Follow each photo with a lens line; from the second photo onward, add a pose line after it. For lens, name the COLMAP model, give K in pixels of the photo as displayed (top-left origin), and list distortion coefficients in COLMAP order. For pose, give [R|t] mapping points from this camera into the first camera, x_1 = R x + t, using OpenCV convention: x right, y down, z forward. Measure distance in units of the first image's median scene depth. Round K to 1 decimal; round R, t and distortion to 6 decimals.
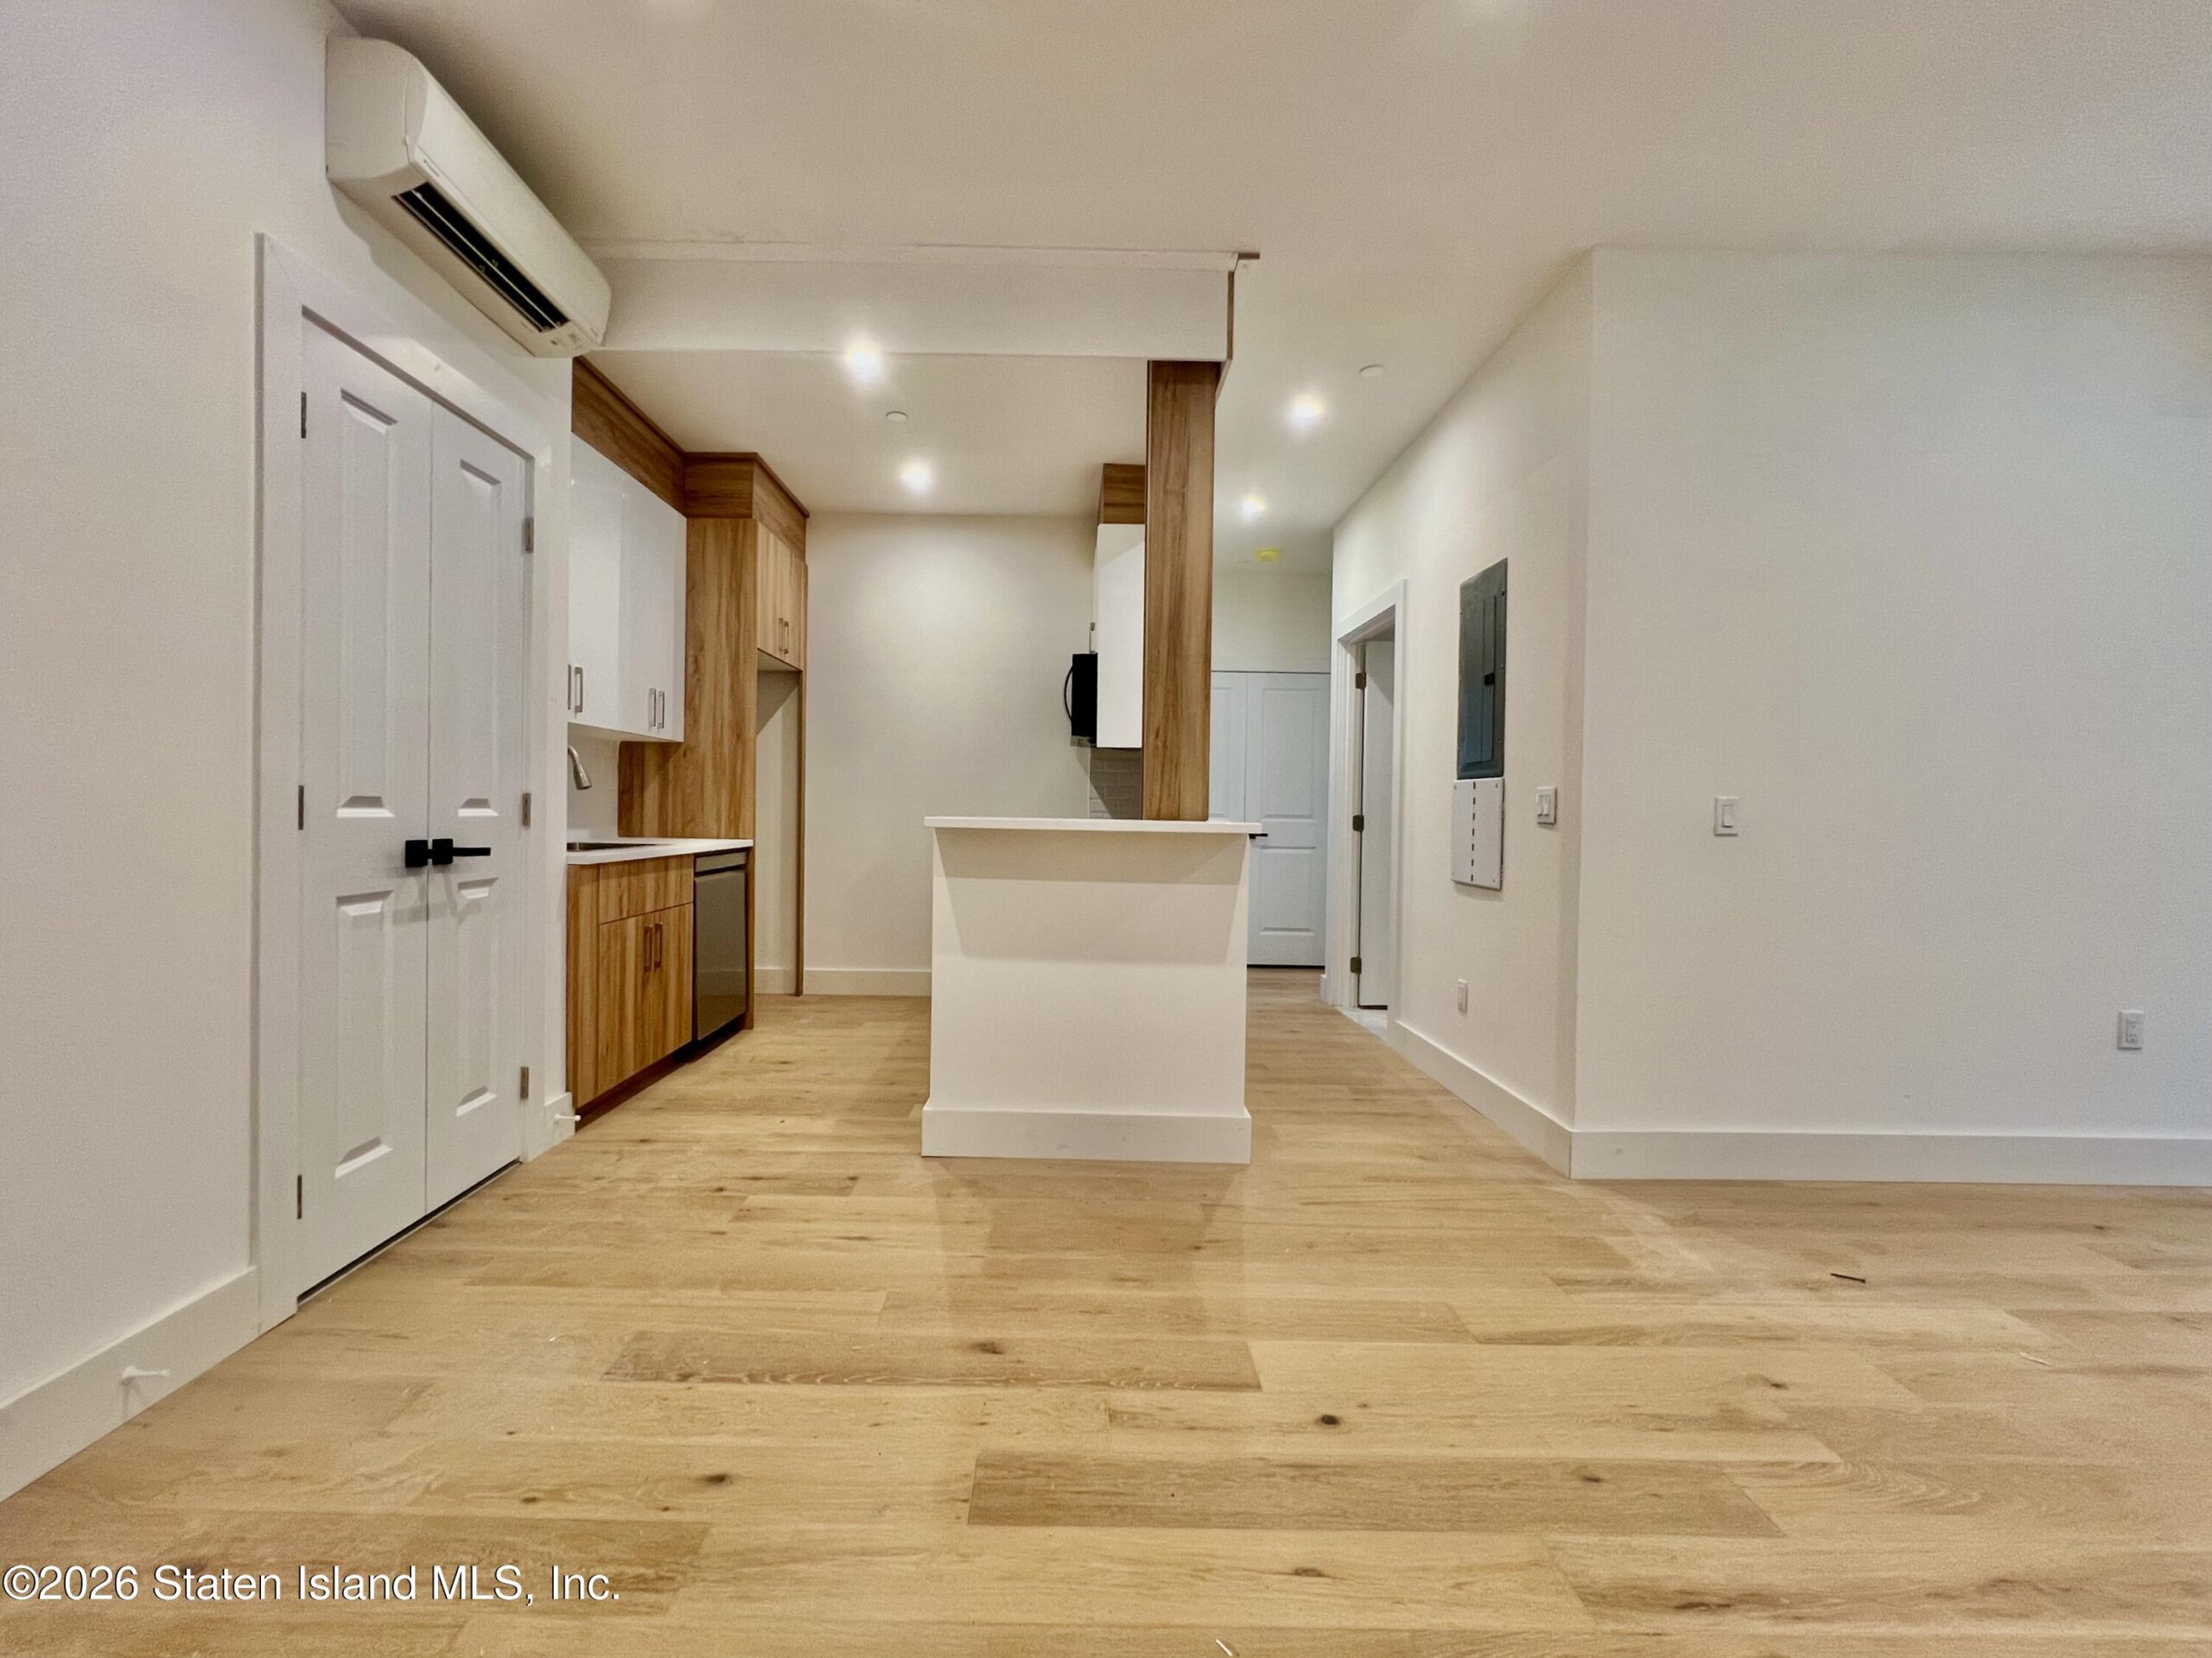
lens RADIAL K [[937.0, 0, 1067.7], [0, 937.0, 821.7], [0, 0, 1]] dist [-0.002646, -0.000523]
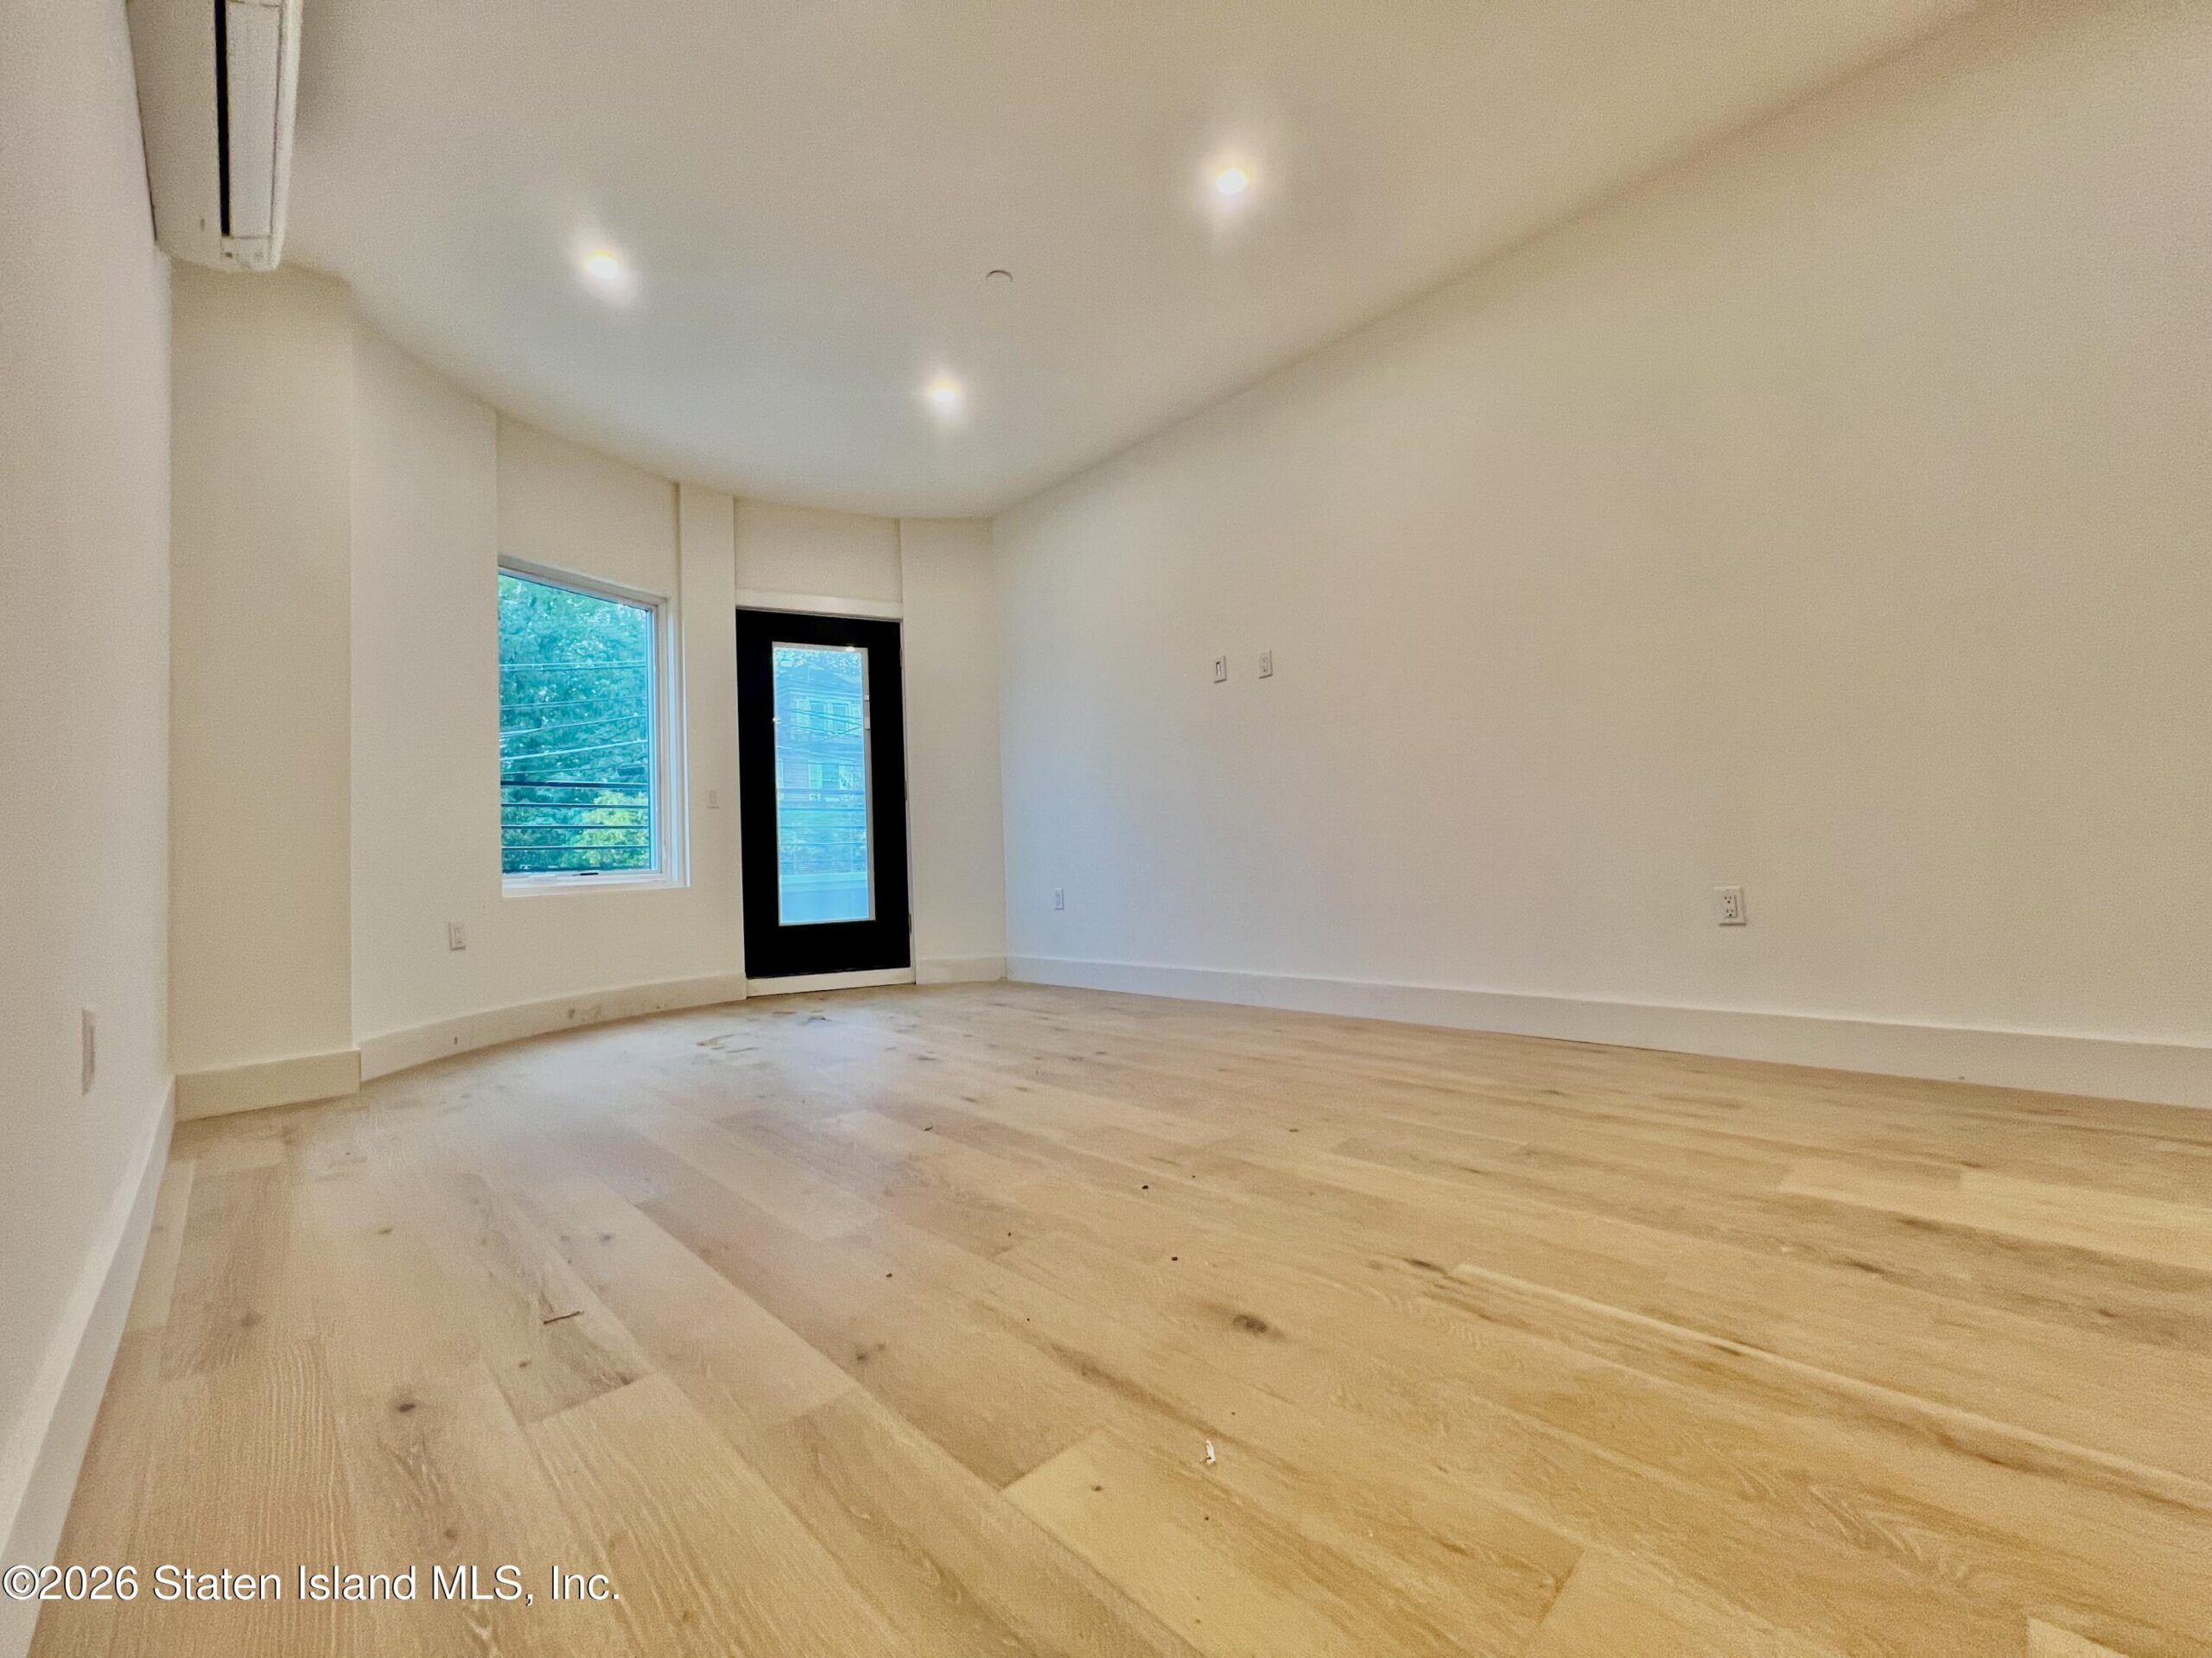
lens RADIAL K [[891.1, 0, 1097.5], [0, 891.1, 822.6], [0, 0, 1]] dist [-0.000432, 0.000164]
pose [[-0.690777, 0.047776, 0.721487, 0.325184], [0.039804, 0.998814, -0.028031, 0.101243], [-0.721971, 0.009355, -0.691860, 0.676540]]
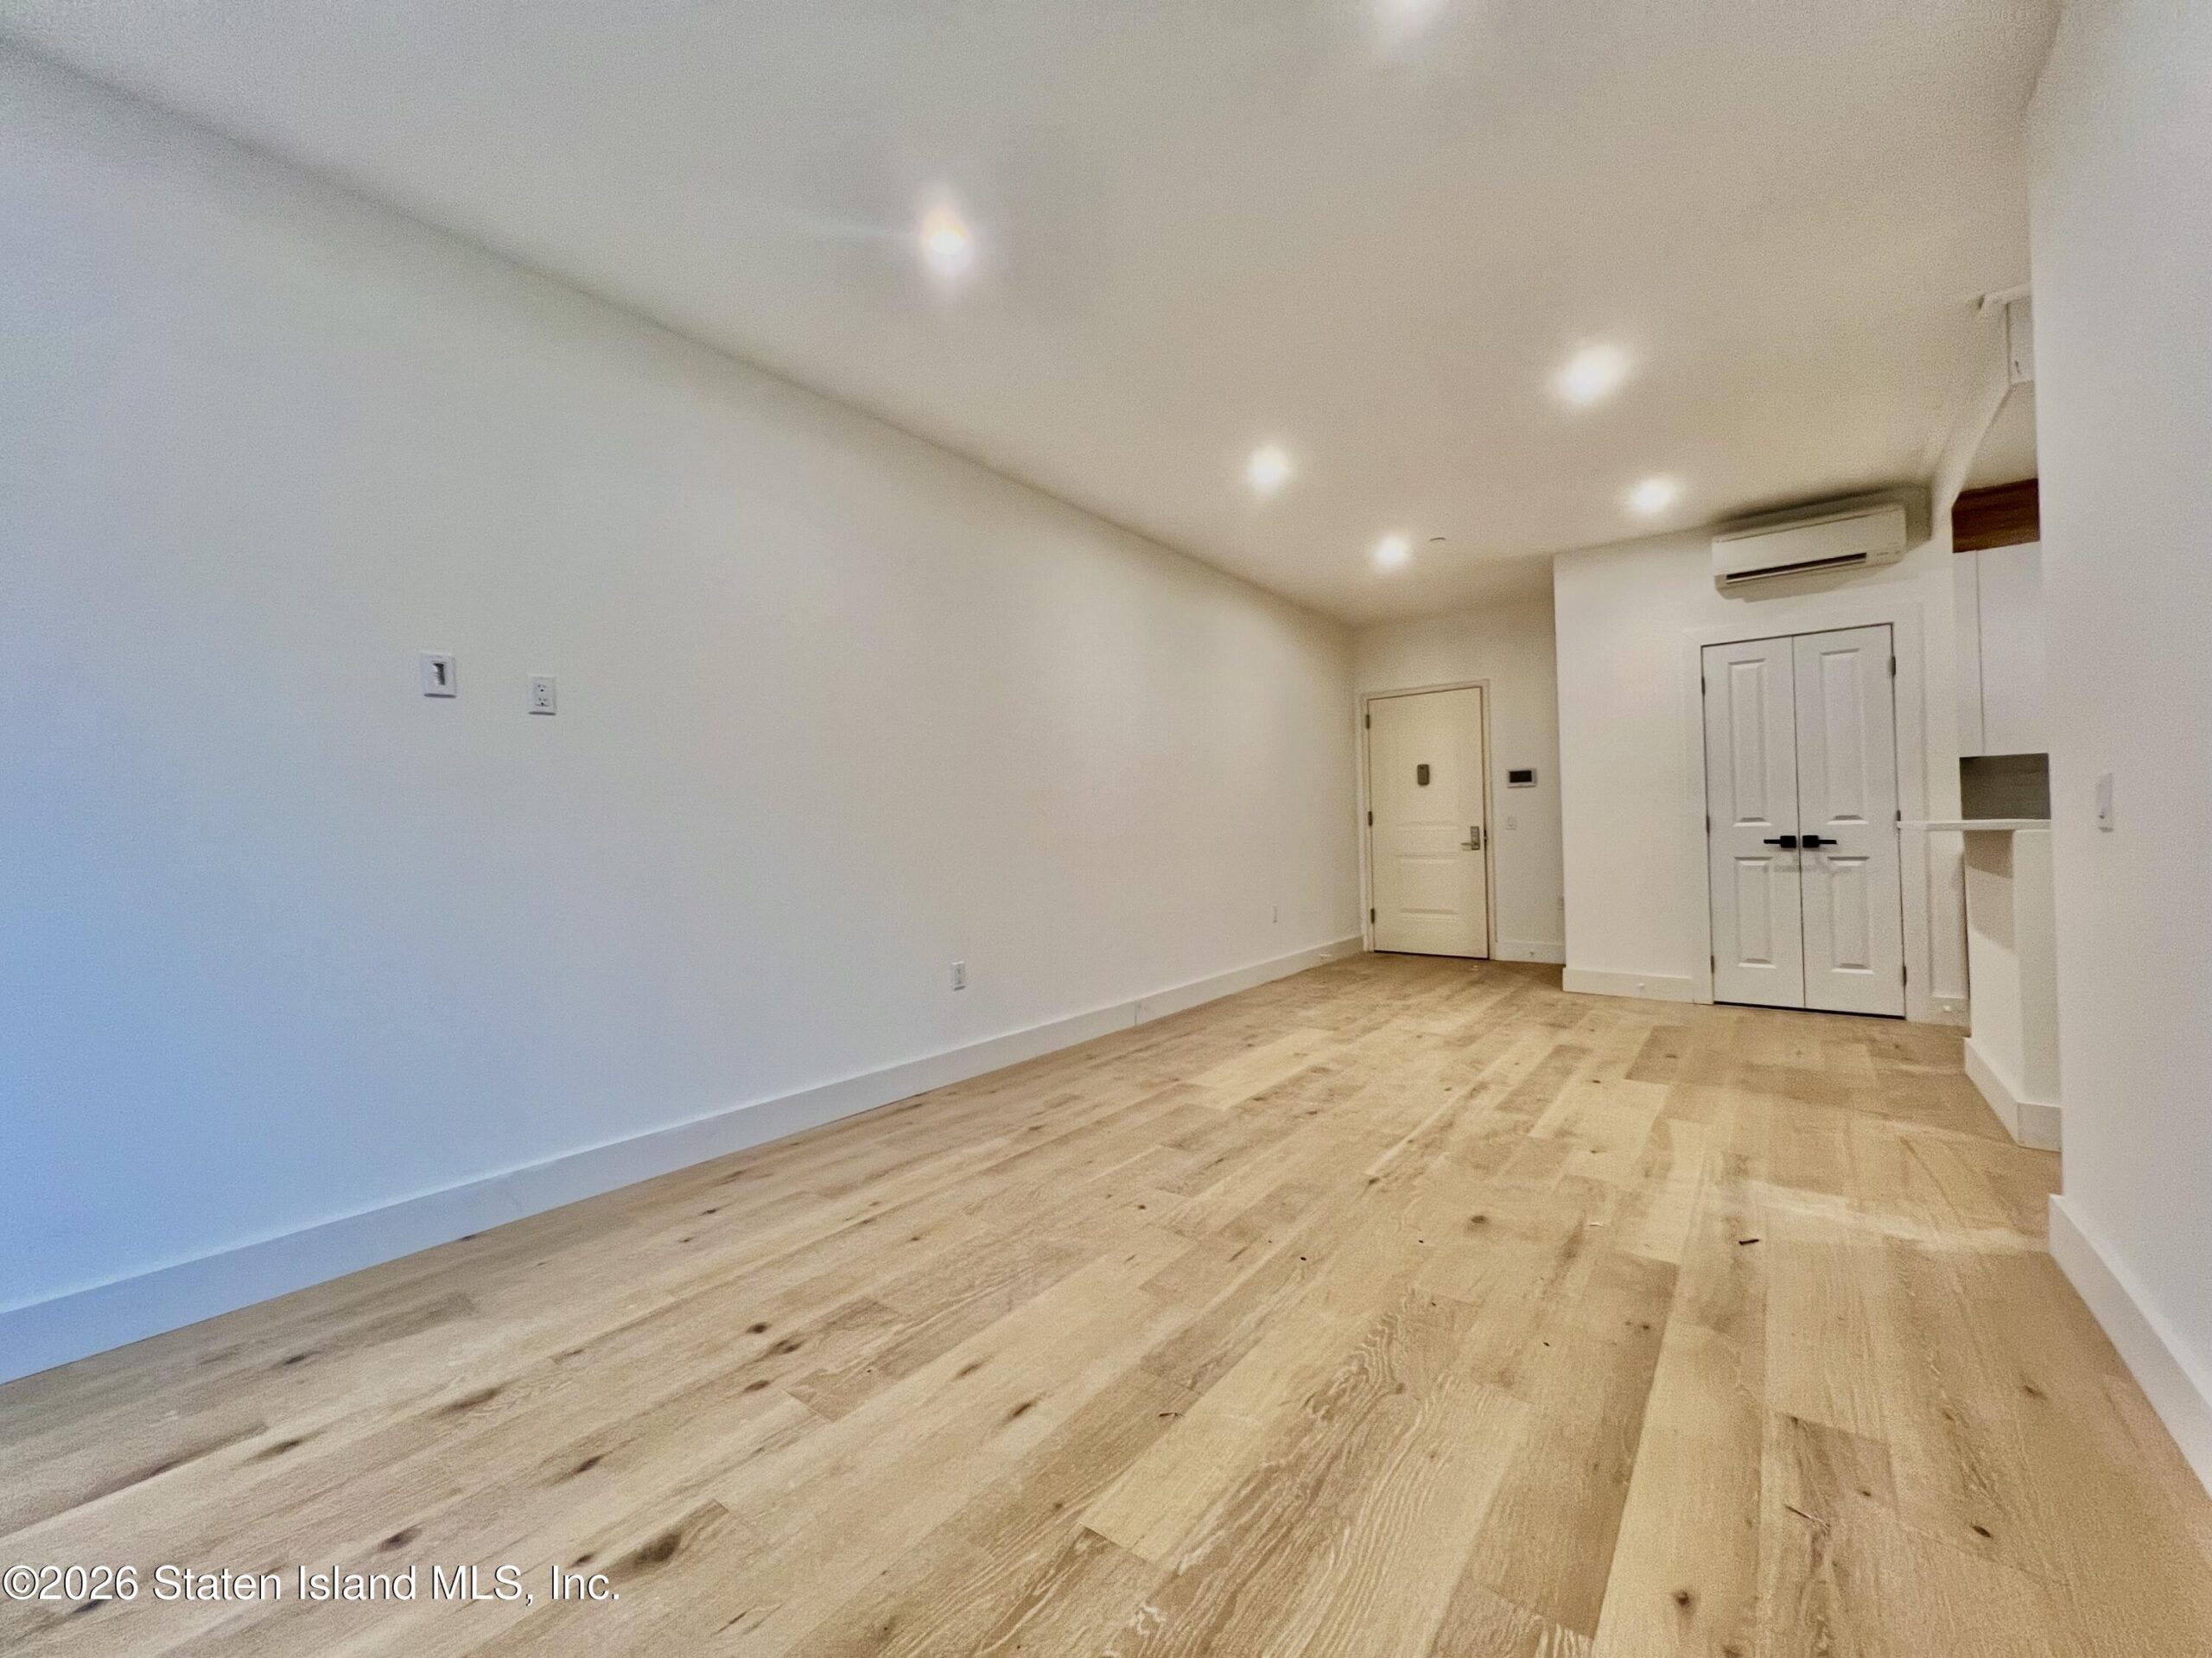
lens RADIAL K [[891.1, 0, 1097.5], [0, 891.1, 822.6], [0, 0, 1]] dist [-0.000432, 0.000164]
pose [[-0.610078, -0.012403, -0.792244, 1.186418], [0.002903, 0.999836, -0.017888, 0.012438], [0.792336, -0.013213, -0.609942, 0.582646]]
